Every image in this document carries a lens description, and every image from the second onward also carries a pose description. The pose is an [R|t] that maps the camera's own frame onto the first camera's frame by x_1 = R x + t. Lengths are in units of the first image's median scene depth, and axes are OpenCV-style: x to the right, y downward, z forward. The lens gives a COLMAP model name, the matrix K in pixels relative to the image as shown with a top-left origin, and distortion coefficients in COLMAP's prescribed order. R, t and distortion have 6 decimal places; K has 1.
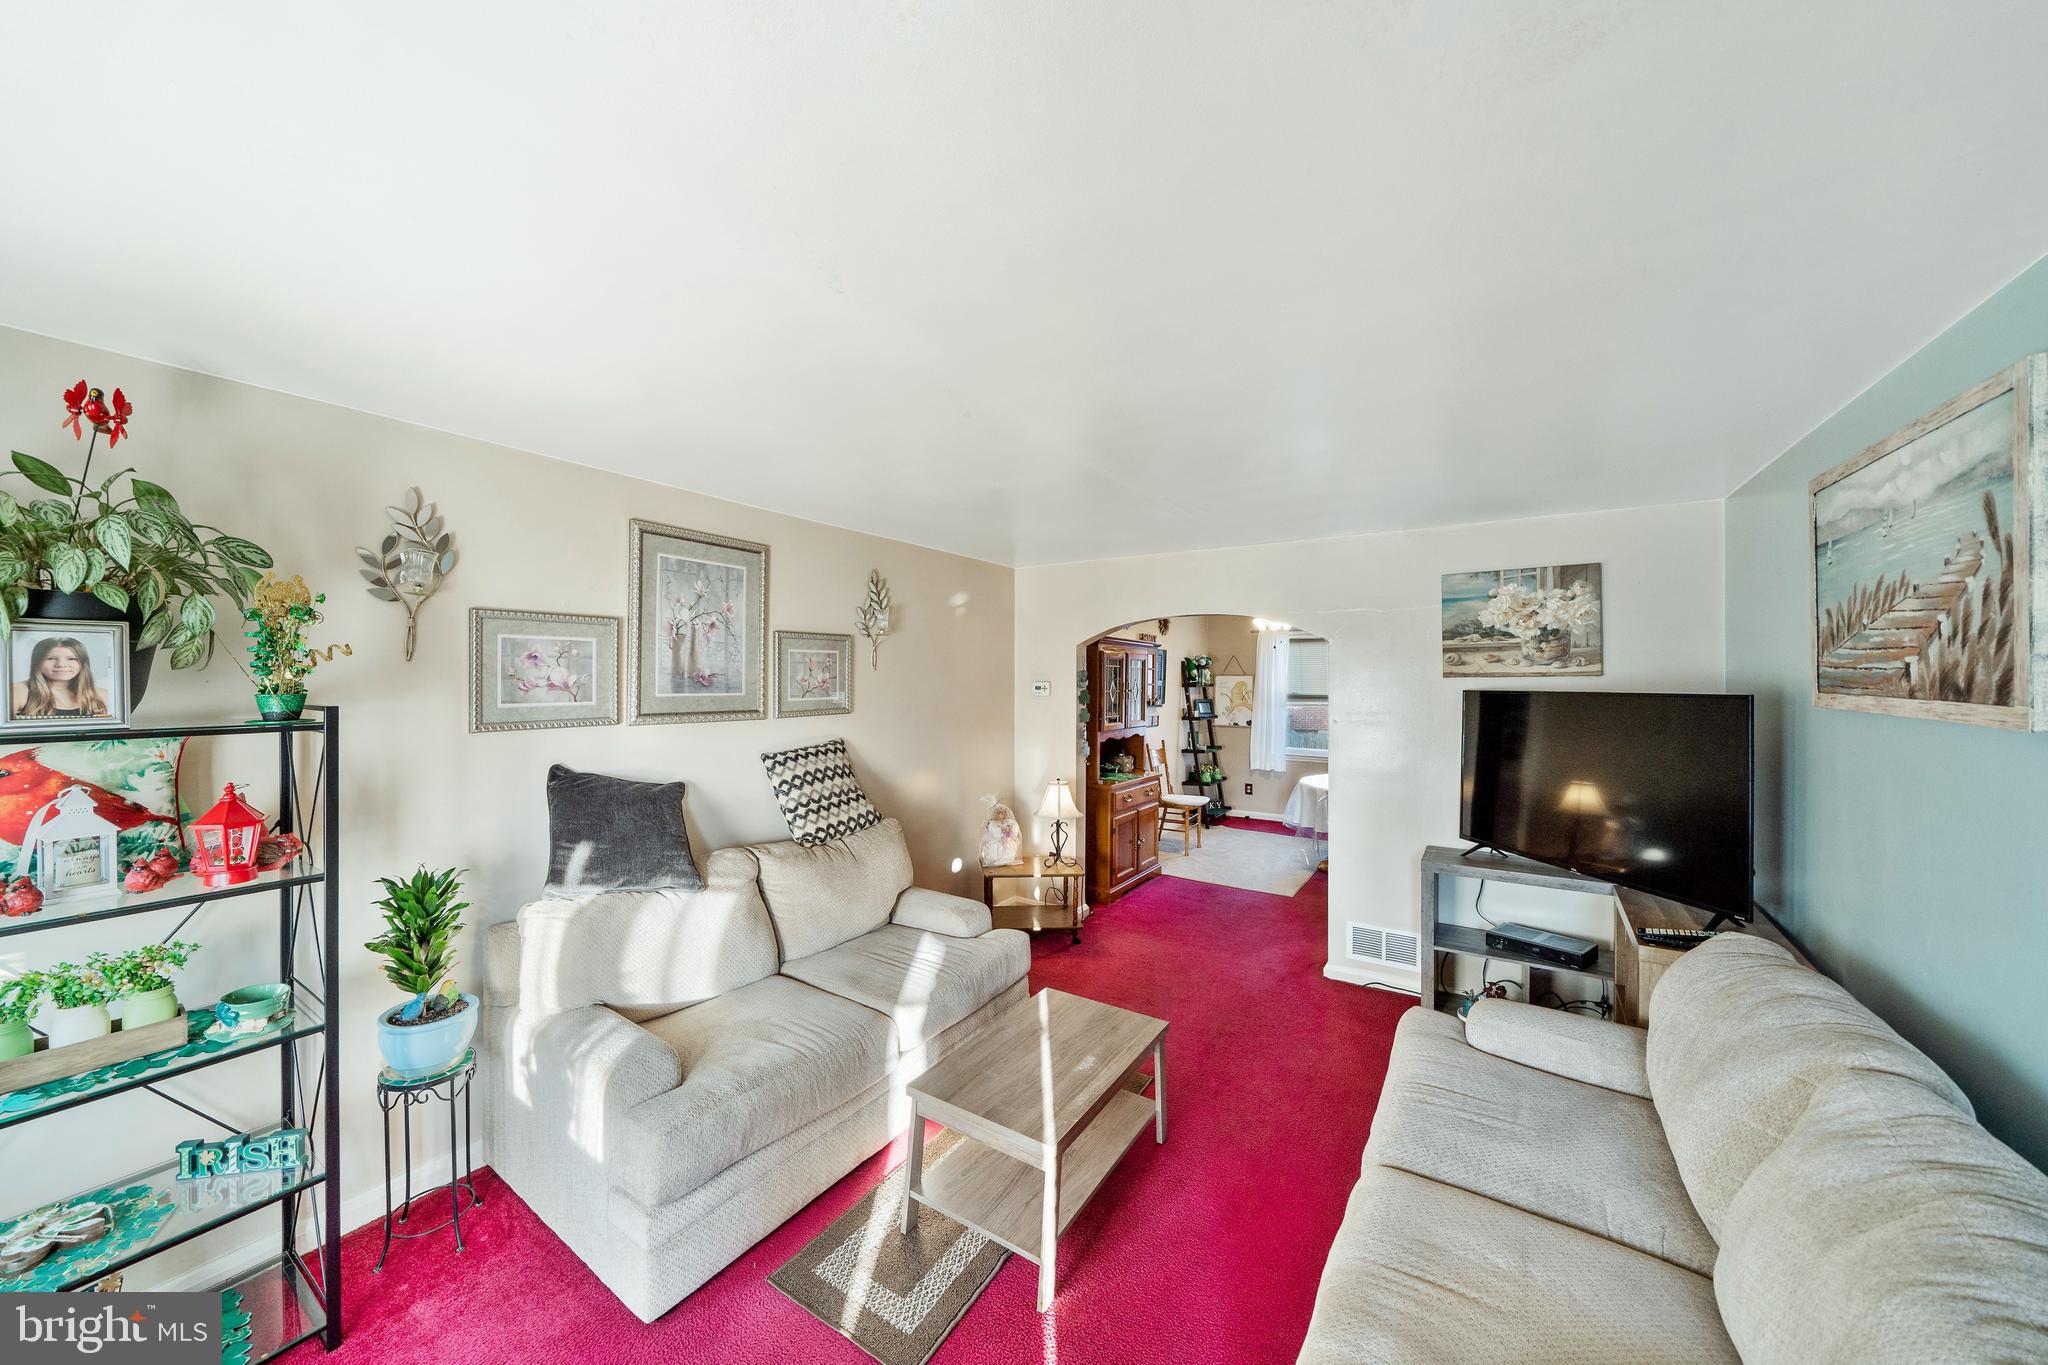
lens RADIAL K [[697.2, 0, 1008.7], [0, 697.2, 690.2], [0, 0, 1]] dist [-0.001253, 0.000034]
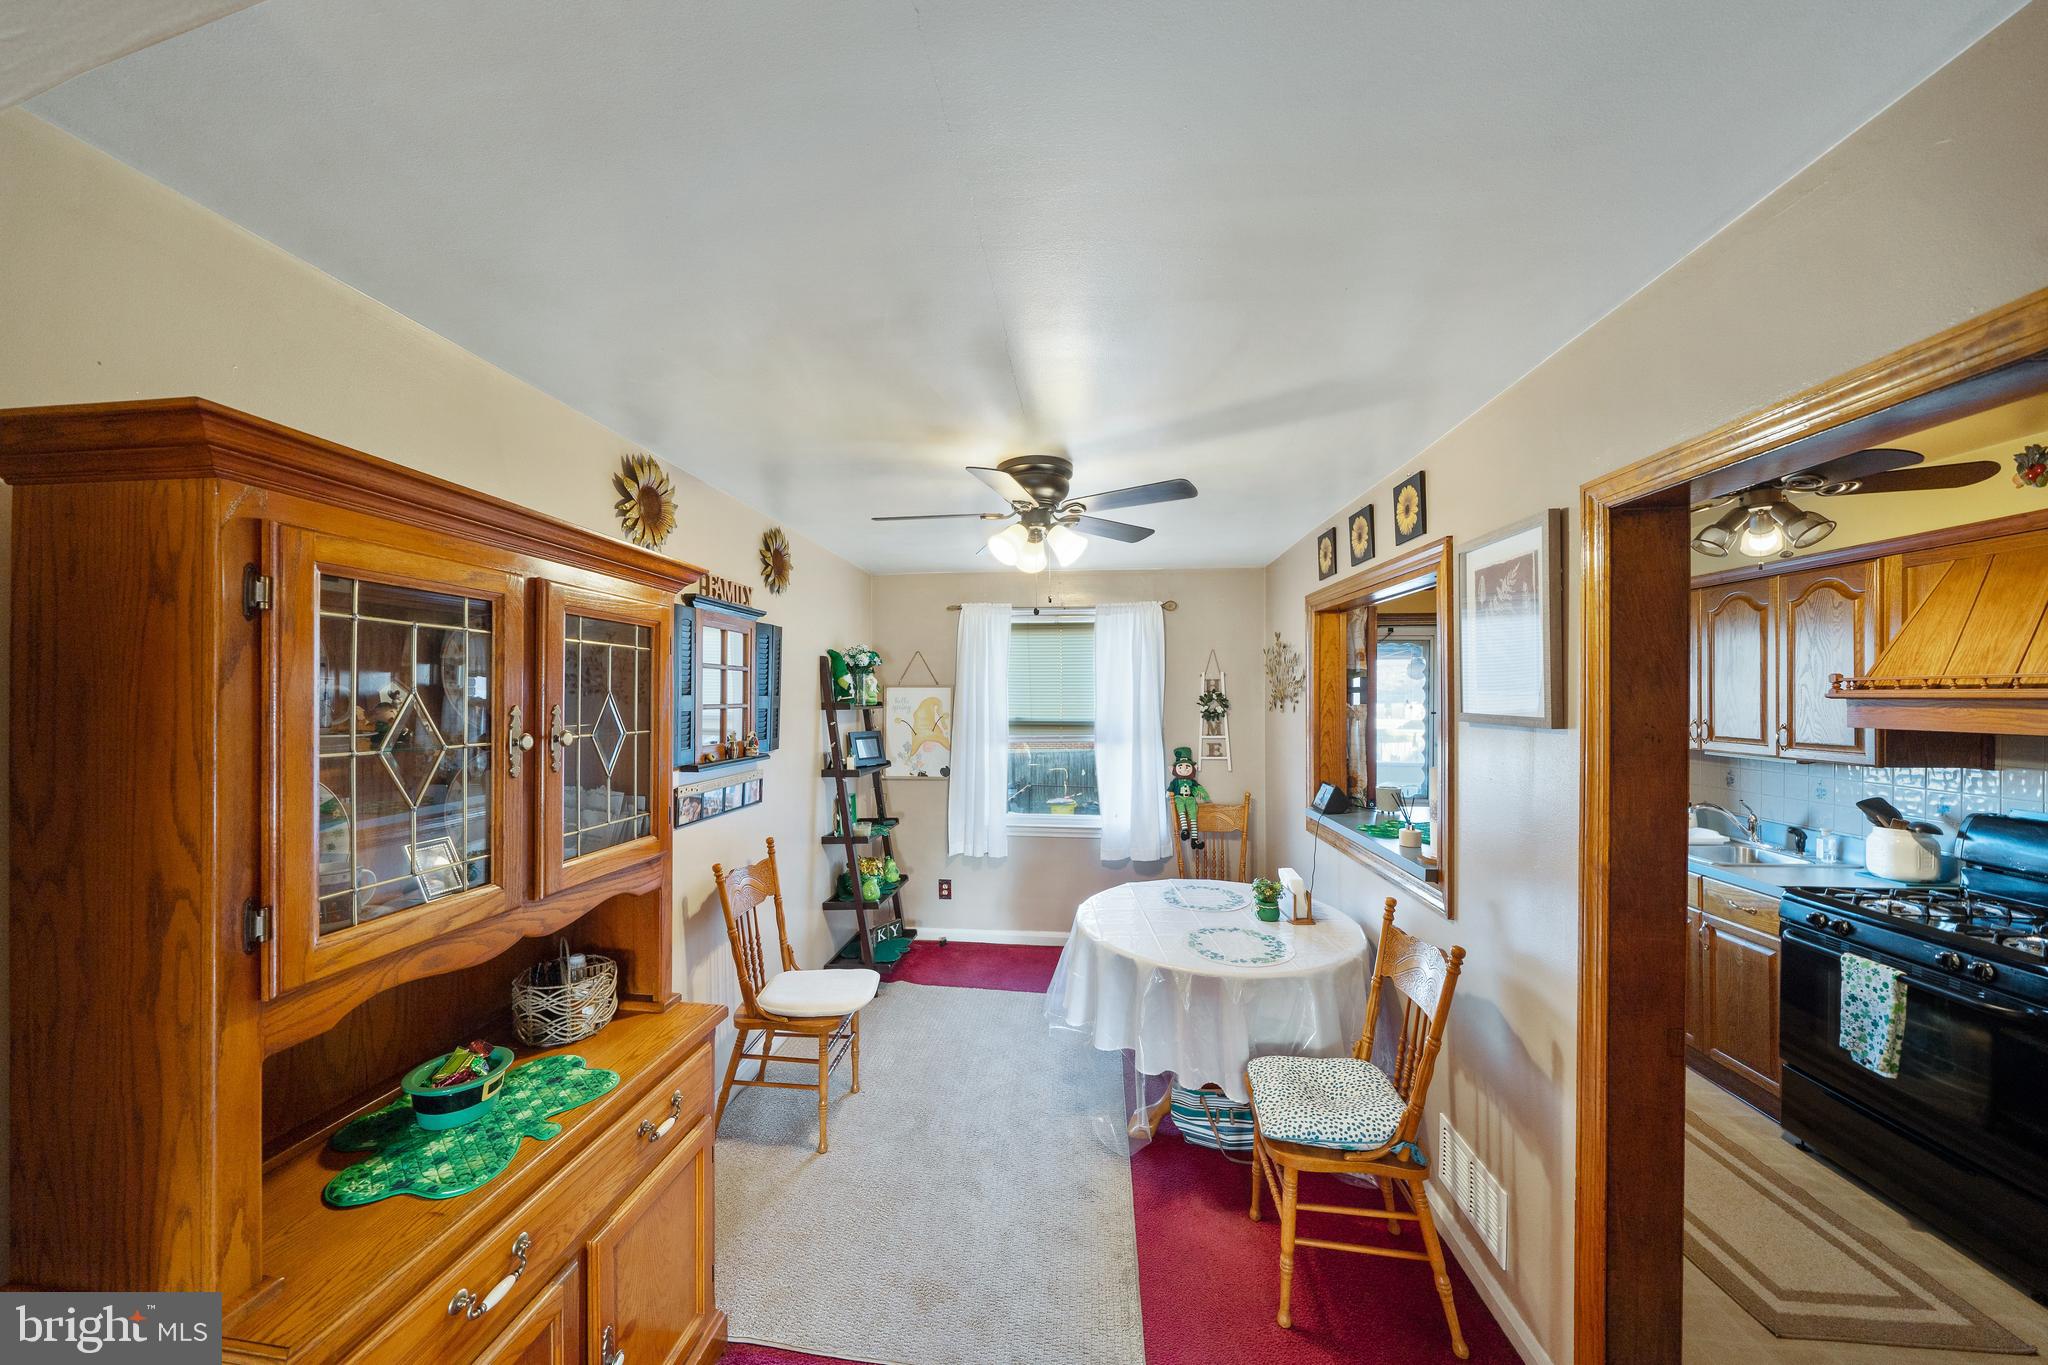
lens RADIAL K [[697.2, 0, 1008.7], [0, 697.2, 690.2], [0, 0, 1]] dist [-0.001253, 0.000034]
pose [[0.889483, 0.002595, 0.456961, 0.140422], [0.006949, 0.999791, -0.019204, -0.007707], [-0.456915, 0.020257, 0.889279, 0.499353]]
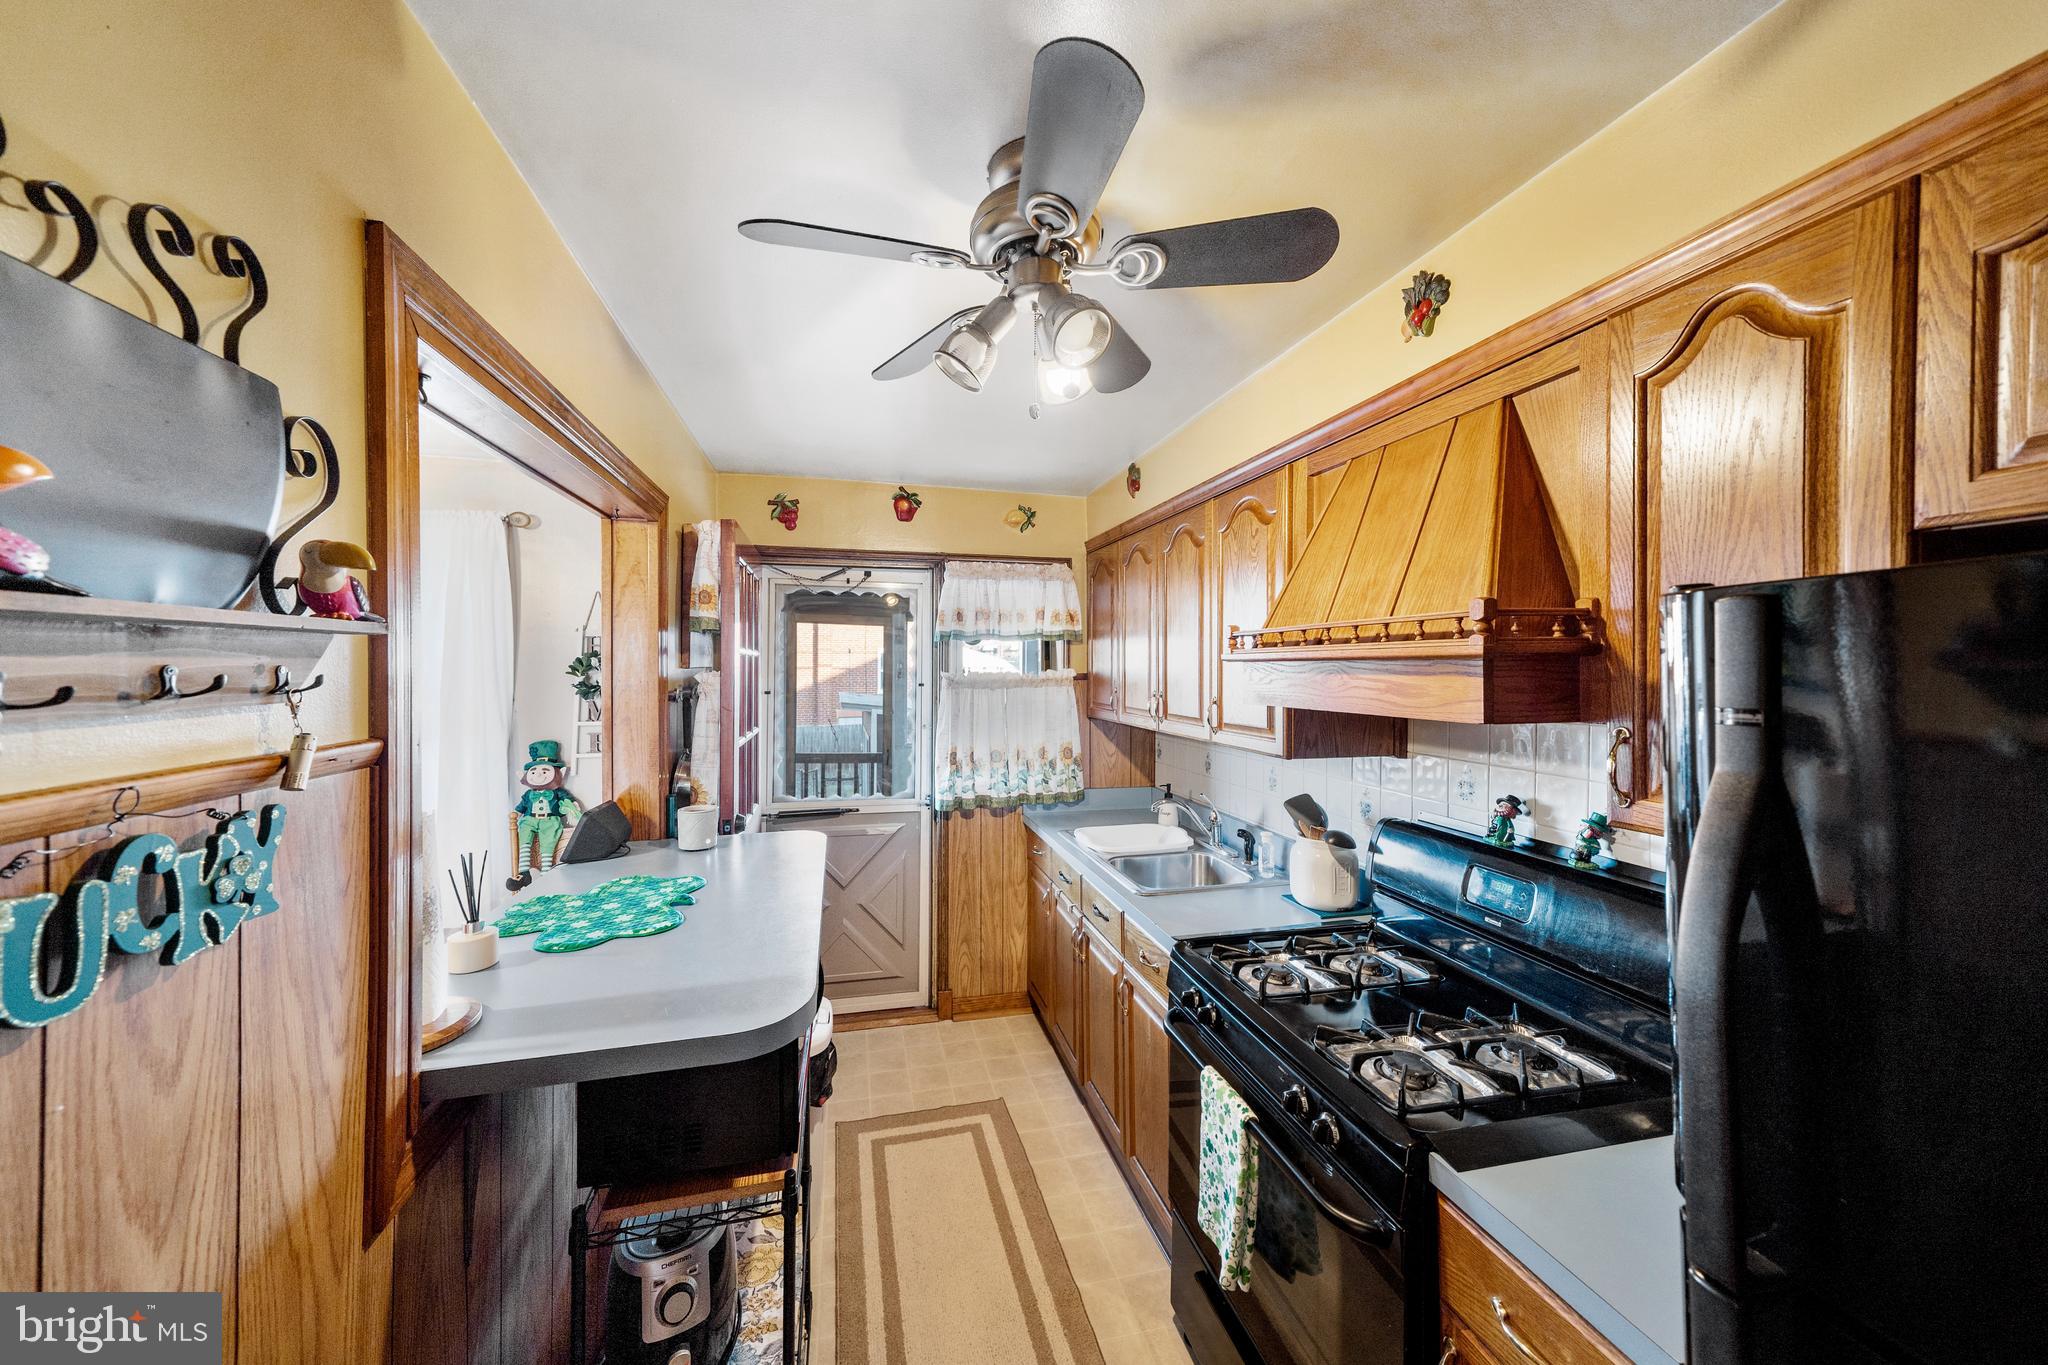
lens RADIAL K [[703.0, 0, 992.2], [0, 703.0, 665.2], [0, 0, 1]] dist [0.014545, -0.000061]
pose [[0.693443, 0.003600, 0.720503, 0.420933], [0.008827, 0.999870, -0.013491, -0.003943], [-0.720457, 0.015715, 0.693321, 0.511218]]
